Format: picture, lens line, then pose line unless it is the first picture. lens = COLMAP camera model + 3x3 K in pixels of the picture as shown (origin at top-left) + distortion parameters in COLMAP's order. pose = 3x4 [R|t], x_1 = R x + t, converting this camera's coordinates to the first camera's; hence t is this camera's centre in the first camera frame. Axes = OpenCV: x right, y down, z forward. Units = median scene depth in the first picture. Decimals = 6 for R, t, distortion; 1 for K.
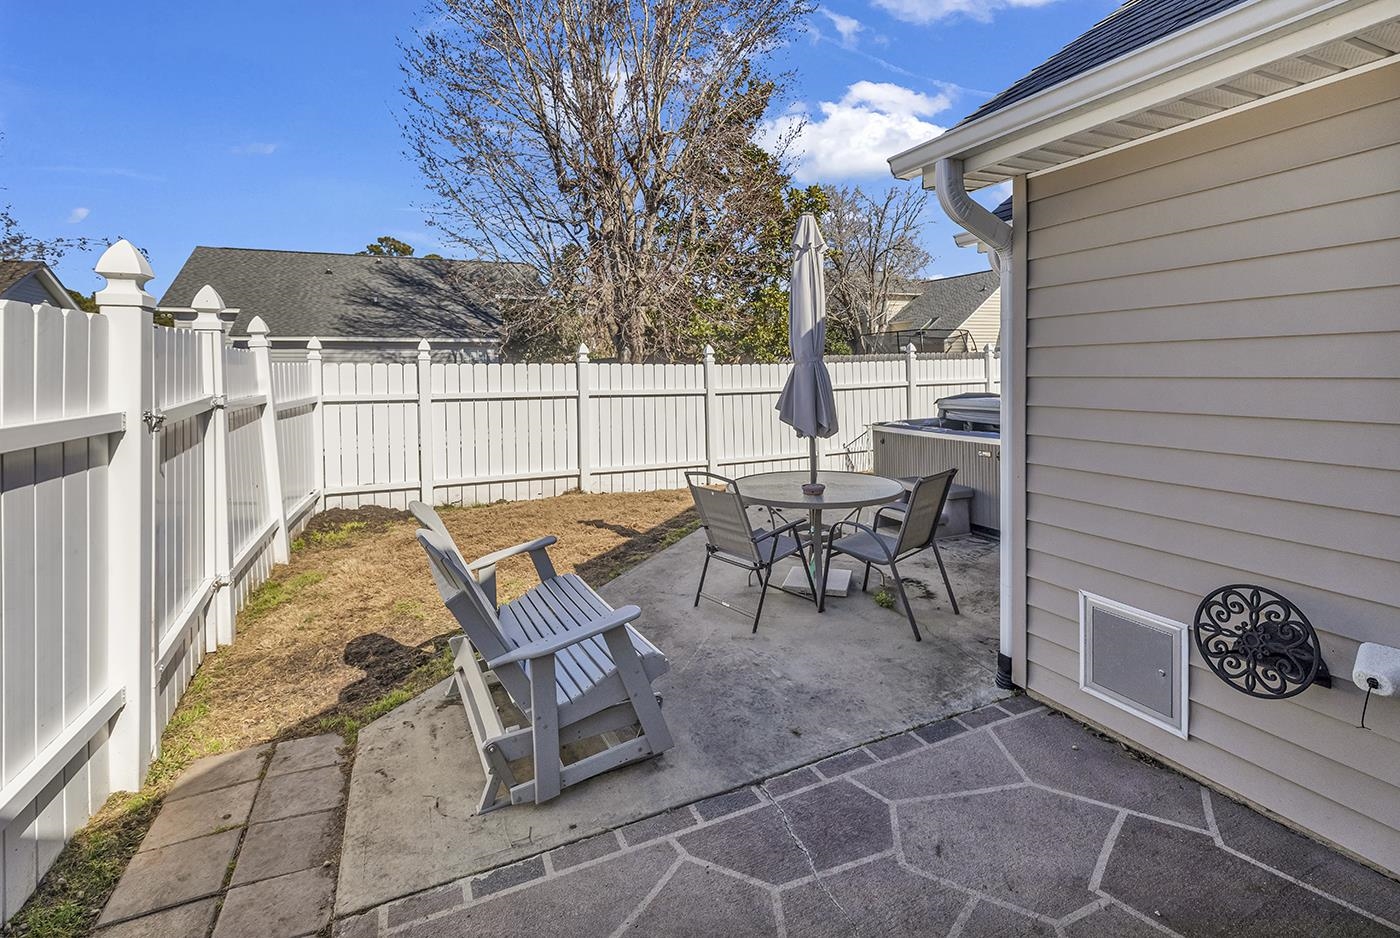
lens RADIAL K [[644.6, 0, 701.7], [0, 644.6, 457.2], [0, 0, 1]] dist [0.004528, -0.000779]
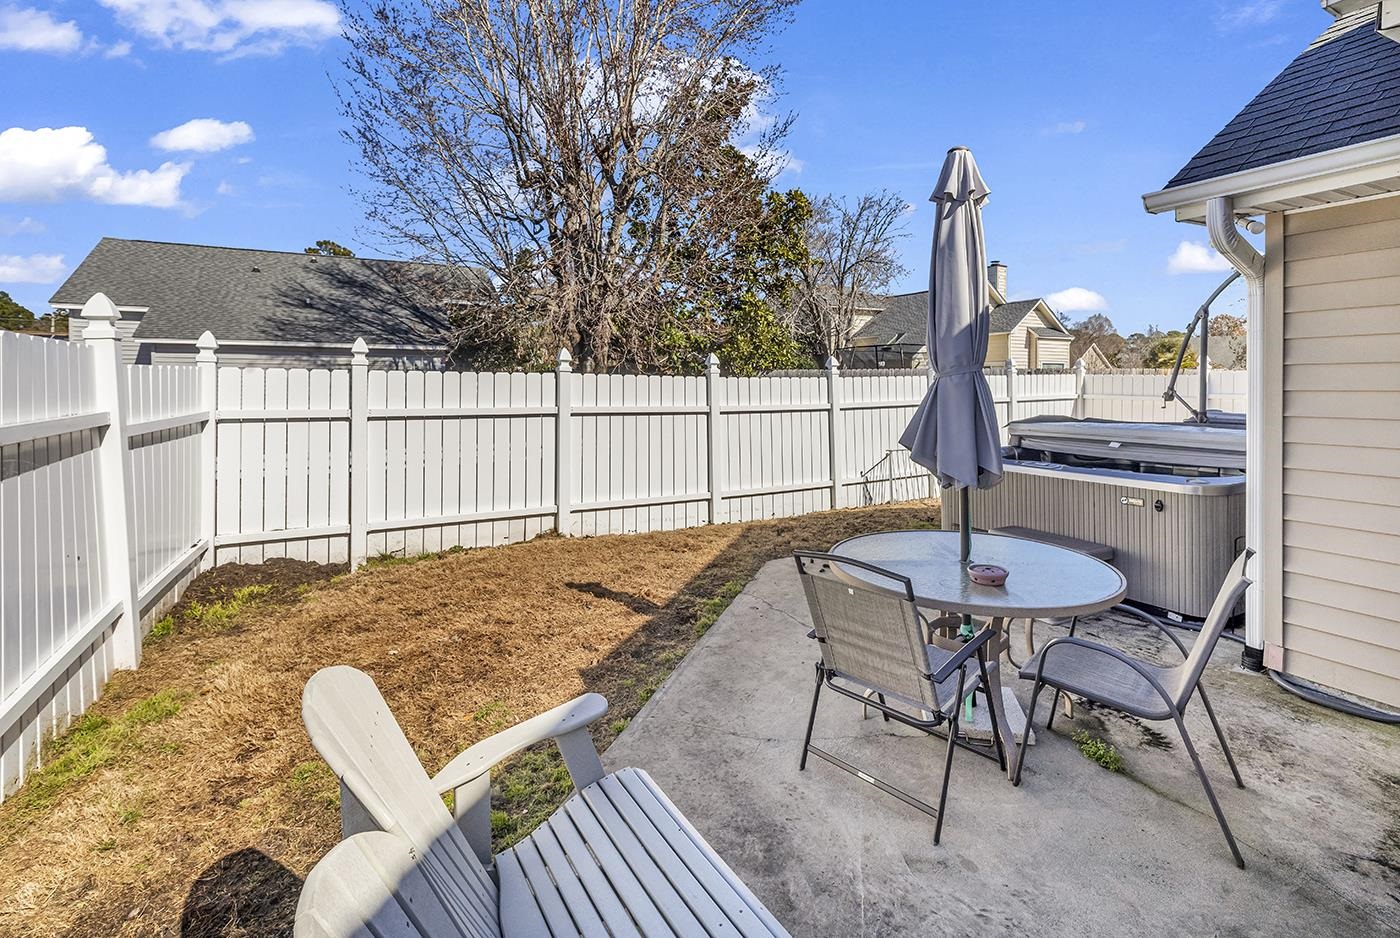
lens RADIAL K [[643.4, 0, 679.6], [0, 643.4, 440.5], [0, 0, 1]] dist [-0.002468, -0.000016]
pose [[0.998478, 0.009074, 0.054407, -0.073944], [-0.006540, 0.998894, -0.046561, -0.022836], [-0.054770, 0.046134, 0.997433, 0.178900]]
